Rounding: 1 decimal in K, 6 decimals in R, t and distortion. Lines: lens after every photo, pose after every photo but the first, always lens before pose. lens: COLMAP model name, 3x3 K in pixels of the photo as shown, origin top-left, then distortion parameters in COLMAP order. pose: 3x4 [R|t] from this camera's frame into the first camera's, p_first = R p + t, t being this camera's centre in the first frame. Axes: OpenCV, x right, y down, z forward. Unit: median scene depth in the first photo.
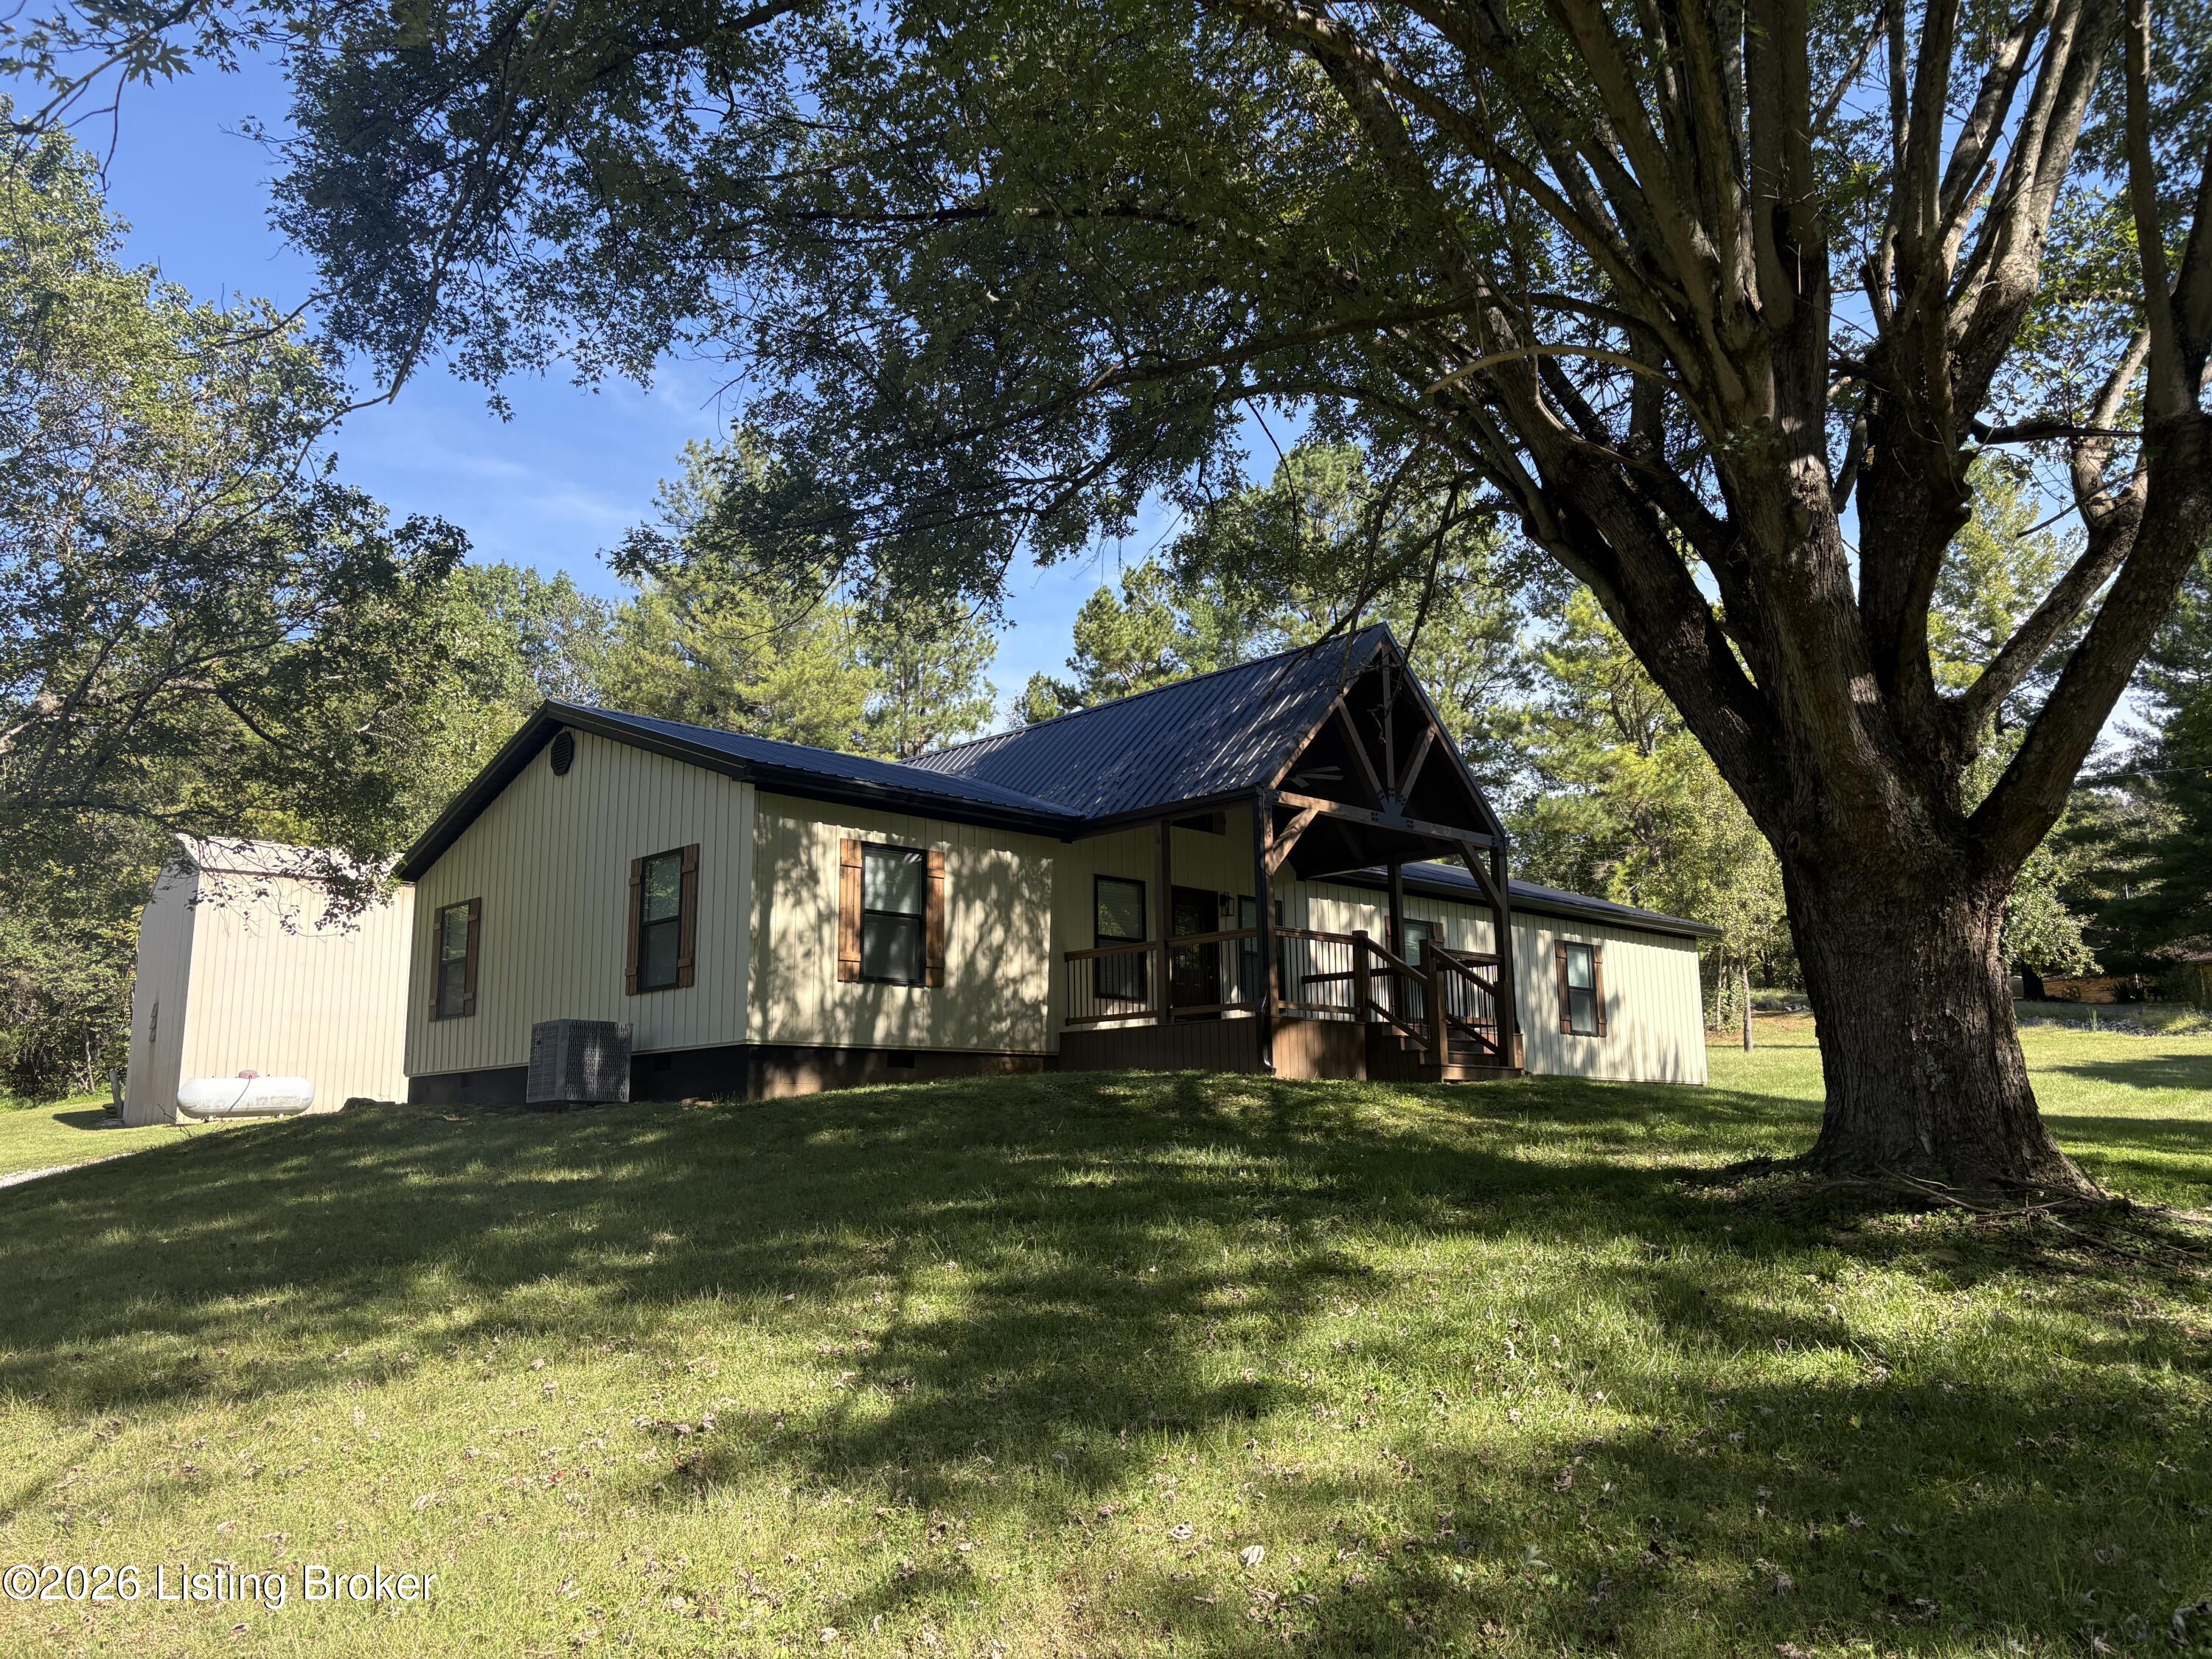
lens RADIAL K [[1749.1, 0, 1106.0], [0, 1749.1, 829.5], [0, 0, 1]] dist [0.051911, -0.057451]
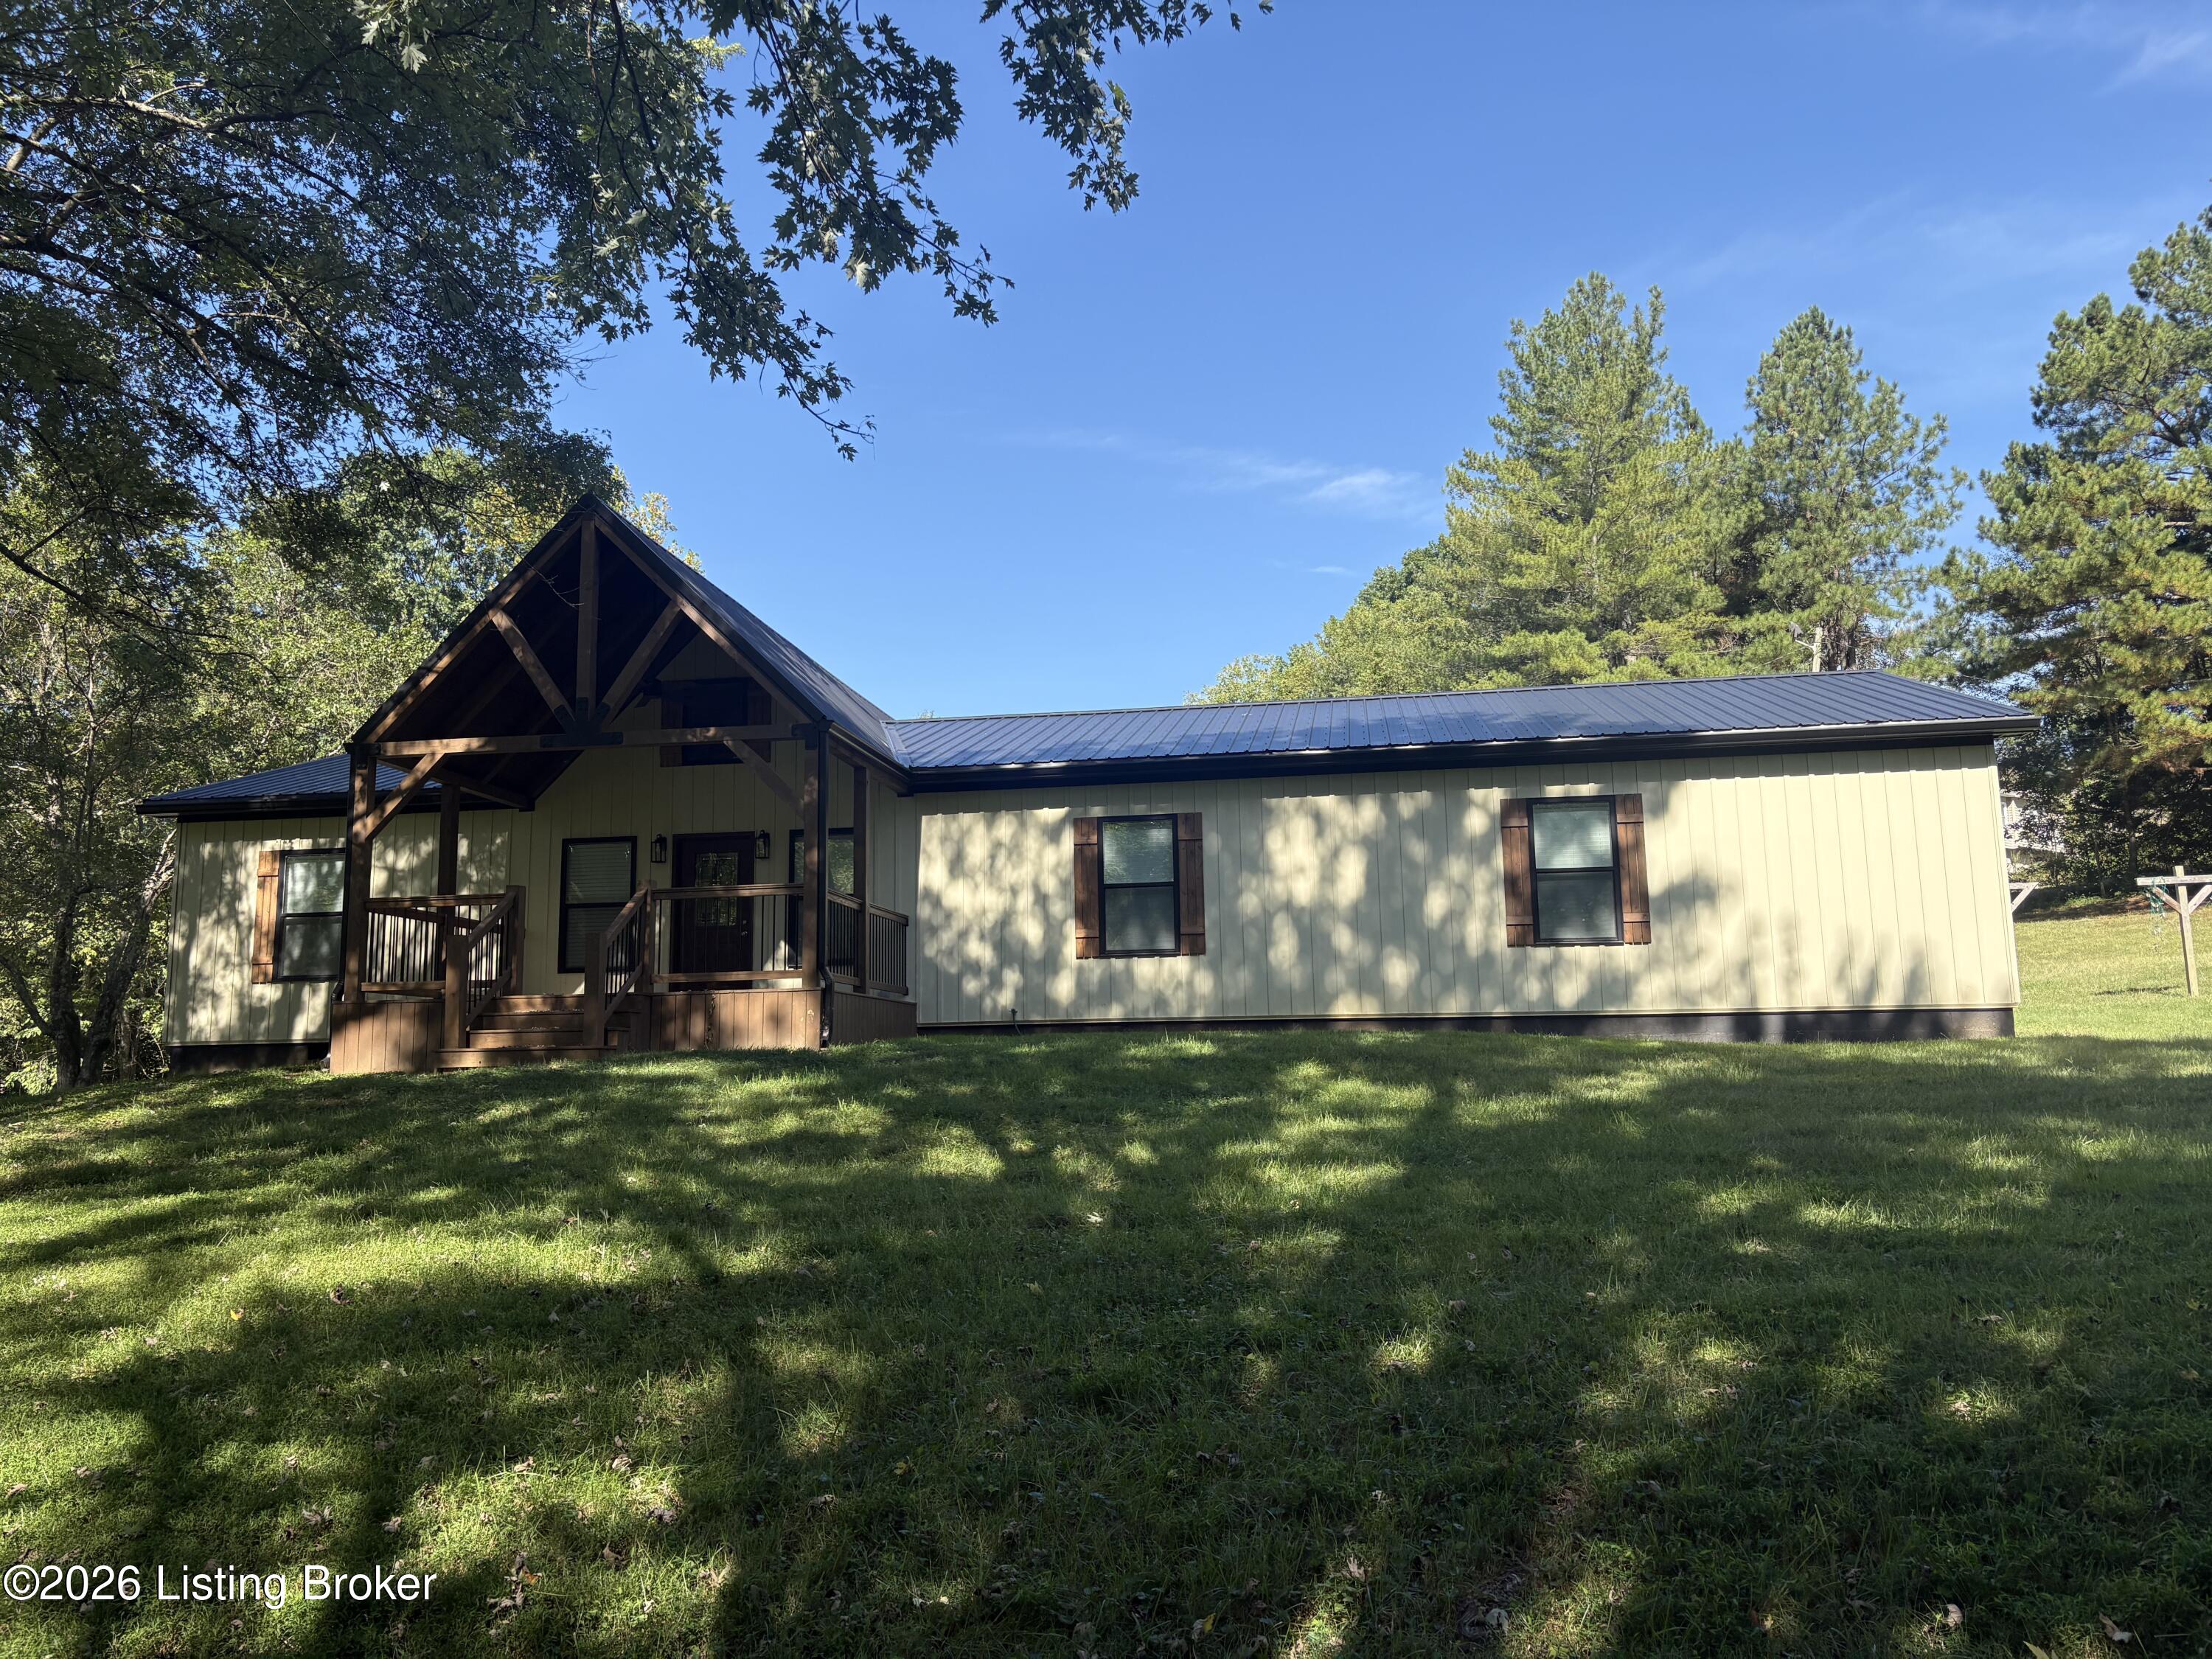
lens RADIAL K [[1749.1, 0, 1106.0], [0, 1749.1, 829.5], [0, 0, 1]] dist [0.051911, -0.057451]
pose [[0.591687, -0.124227, -0.796539, 0.961096], [0.154769, 0.987181, -0.038994, 0.105567], [0.791172, -0.100207, 0.603329, 0.721354]]
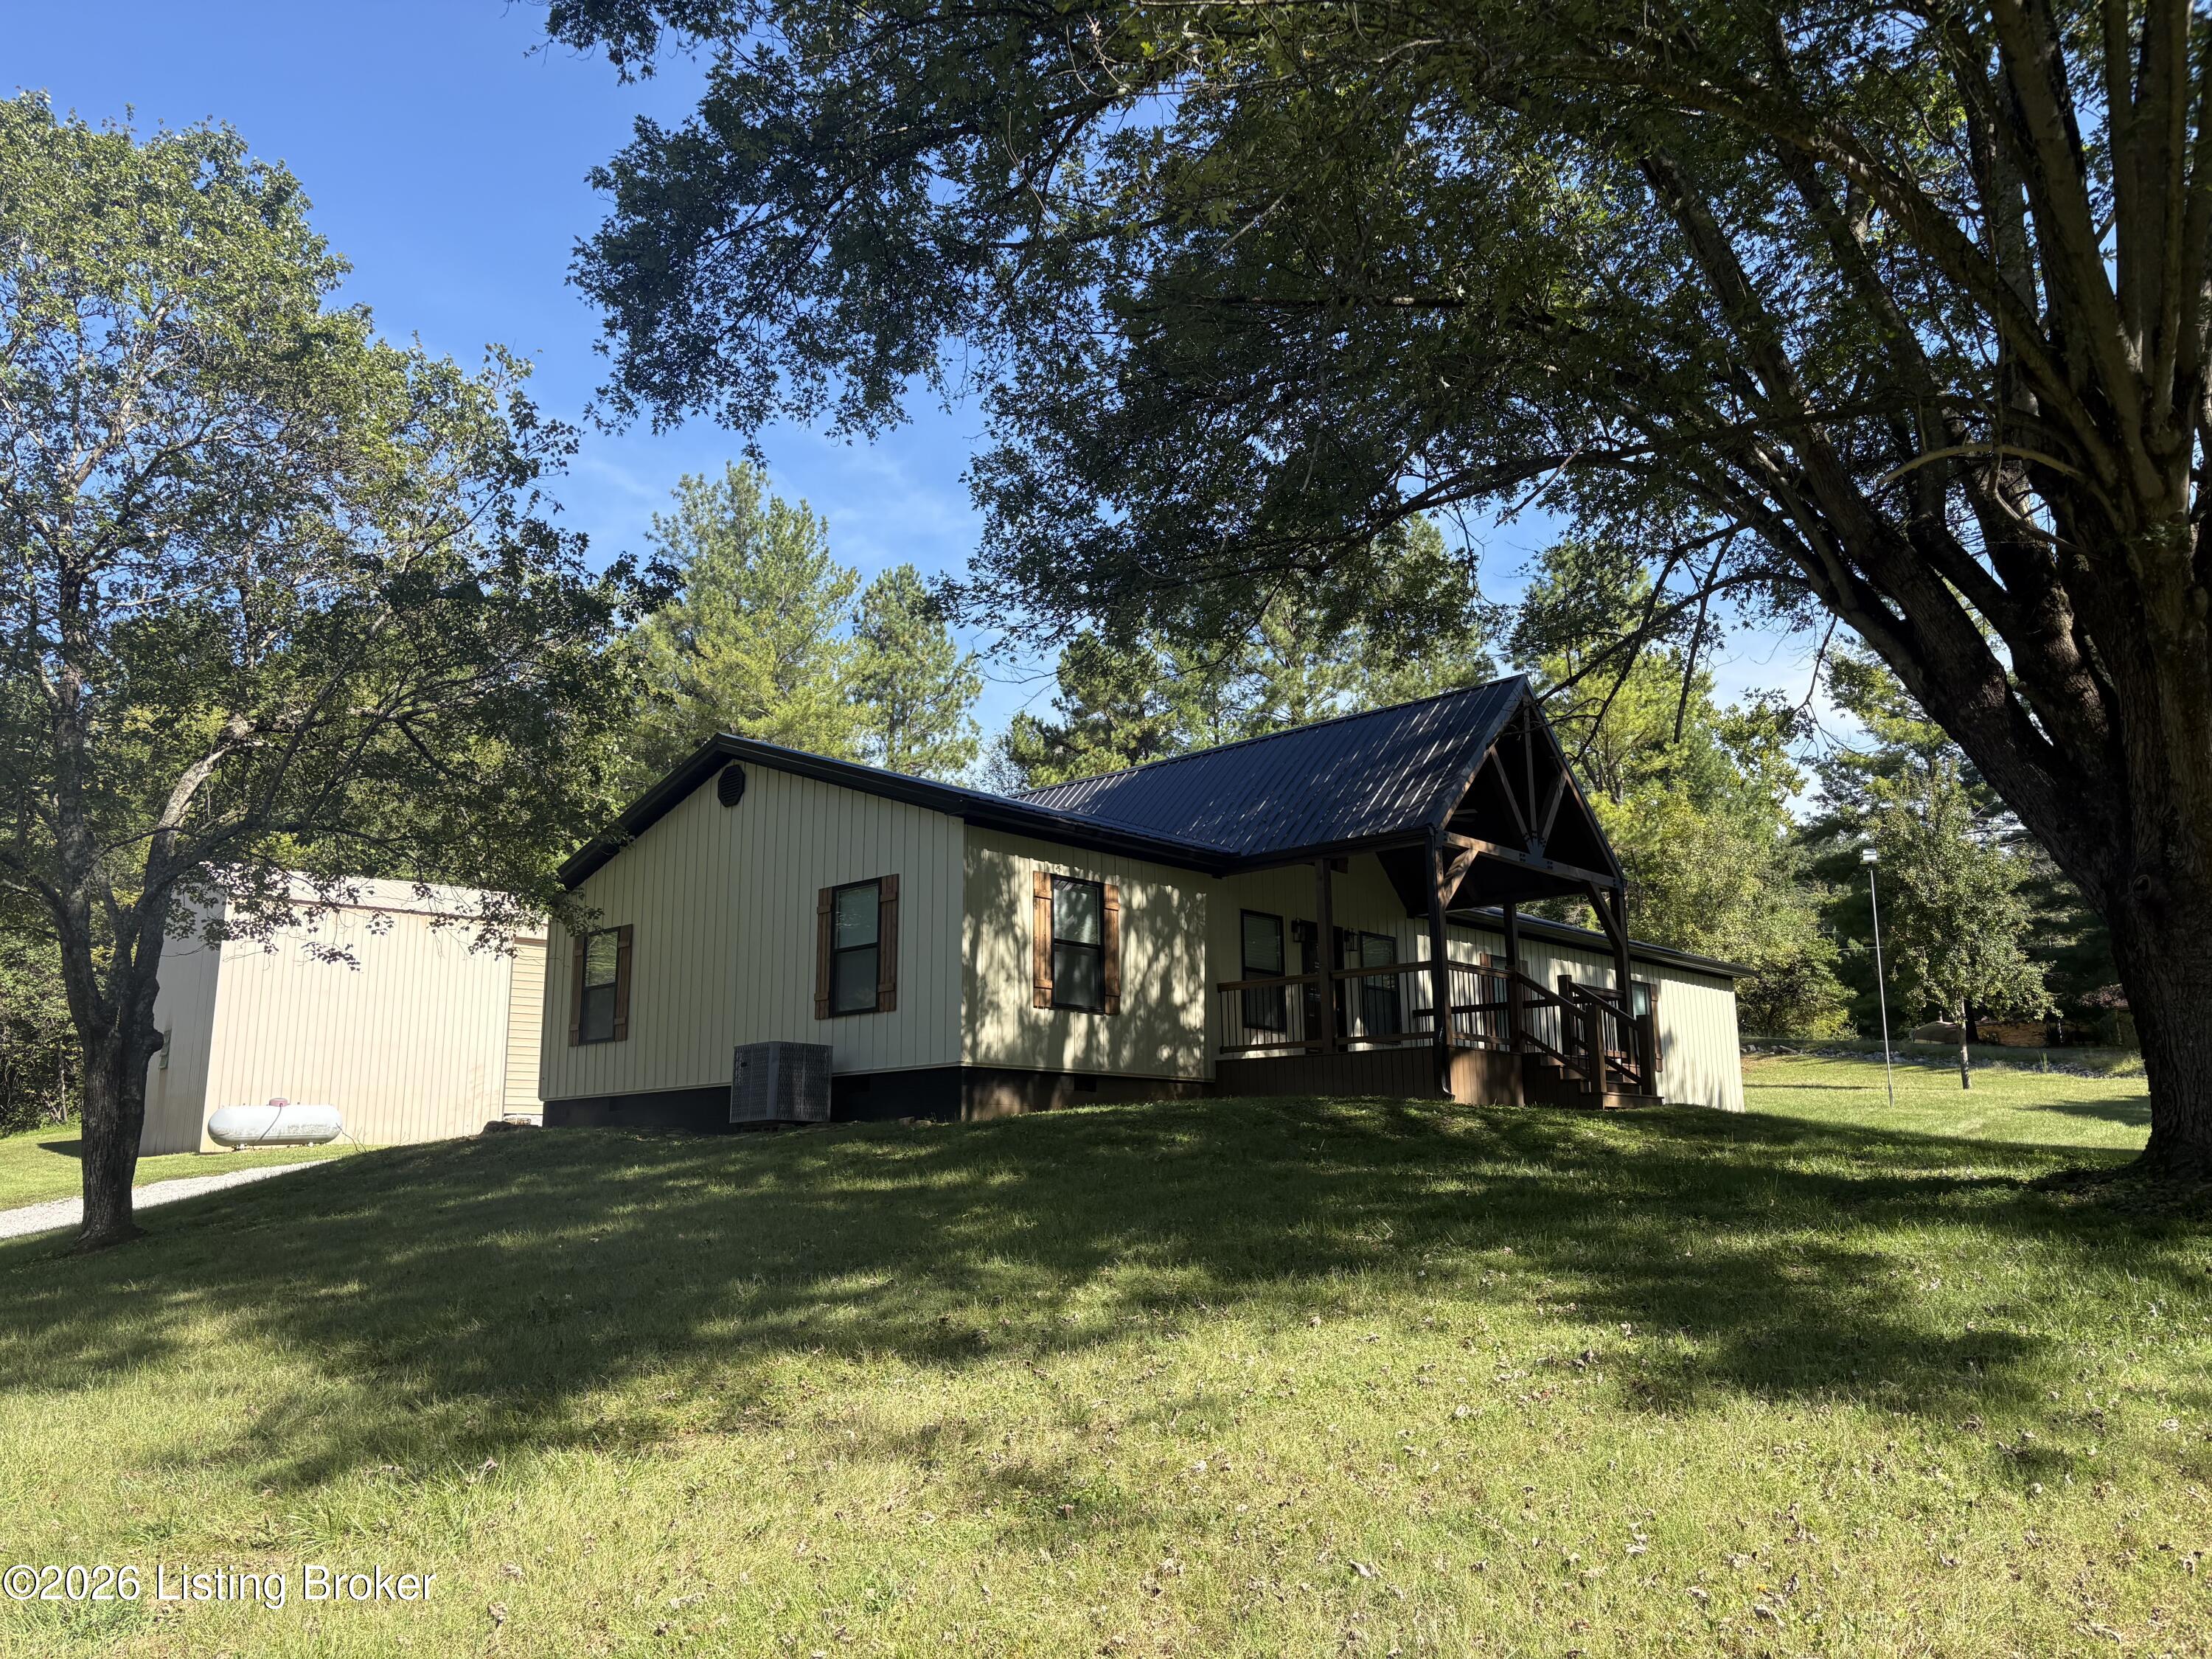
lens RADIAL K [[1749.1, 0, 1106.0], [0, 1749.1, 829.5], [0, 0, 1]] dist [0.051911, -0.057451]
pose [[0.998158, 0.015011, 0.058786, -0.161492], [-0.013673, 0.999640, -0.023088, 0.003779], [-0.059111, 0.022241, 0.998004, -0.042572]]
